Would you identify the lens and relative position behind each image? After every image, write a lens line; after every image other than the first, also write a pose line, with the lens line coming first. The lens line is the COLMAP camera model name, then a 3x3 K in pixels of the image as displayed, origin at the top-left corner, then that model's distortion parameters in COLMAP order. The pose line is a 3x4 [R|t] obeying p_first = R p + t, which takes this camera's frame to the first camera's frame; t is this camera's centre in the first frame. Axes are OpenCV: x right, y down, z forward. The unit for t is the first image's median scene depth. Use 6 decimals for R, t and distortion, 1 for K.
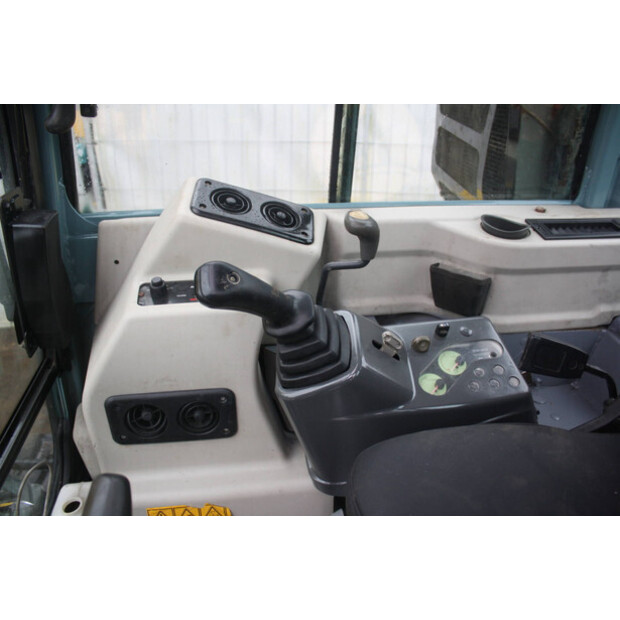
lens RADIAL K [[514.5, 0, 310.0], [0, 514.5, 310.0], [0, 0, 1]] dist [-0.157749, 0.136557]
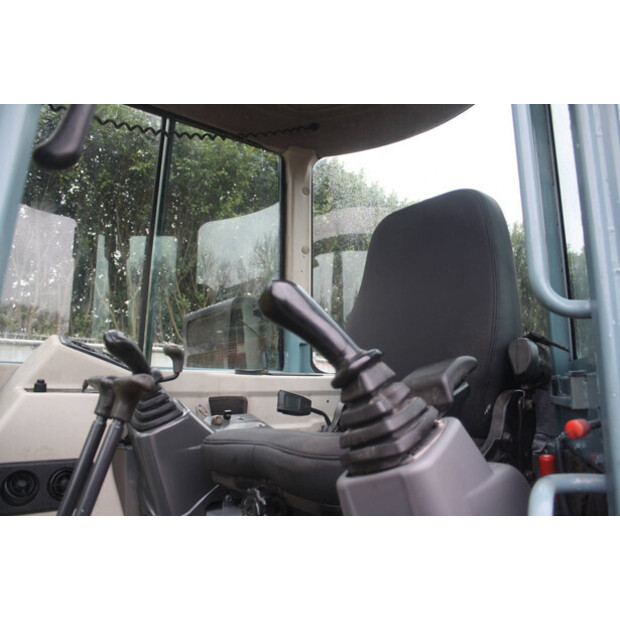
lens RADIAL K [[514.5, 0, 310.0], [0, 514.5, 310.0], [0, 0, 1]] dist [-0.157749, 0.136557]
pose [[0.850856, 0.058340, 0.522150, -0.387827], [0.270676, 0.803107, -0.530805, 0.718946], [-0.450309, 0.592972, 0.667537, -0.400042]]
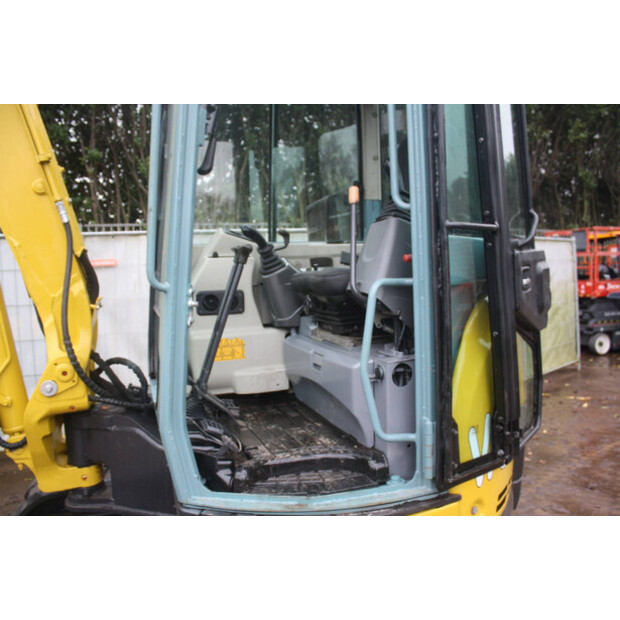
lens RADIAL K [[514.5, 0, 310.0], [0, 514.5, 310.0], [0, 0, 1]] dist [-0.157749, 0.136557]
pose [[0.976370, -0.070638, 0.204237, -0.379848], [0.148179, 0.906752, -0.394771, 1.432038], [-0.157306, 0.415706, 0.895792, -1.514380]]
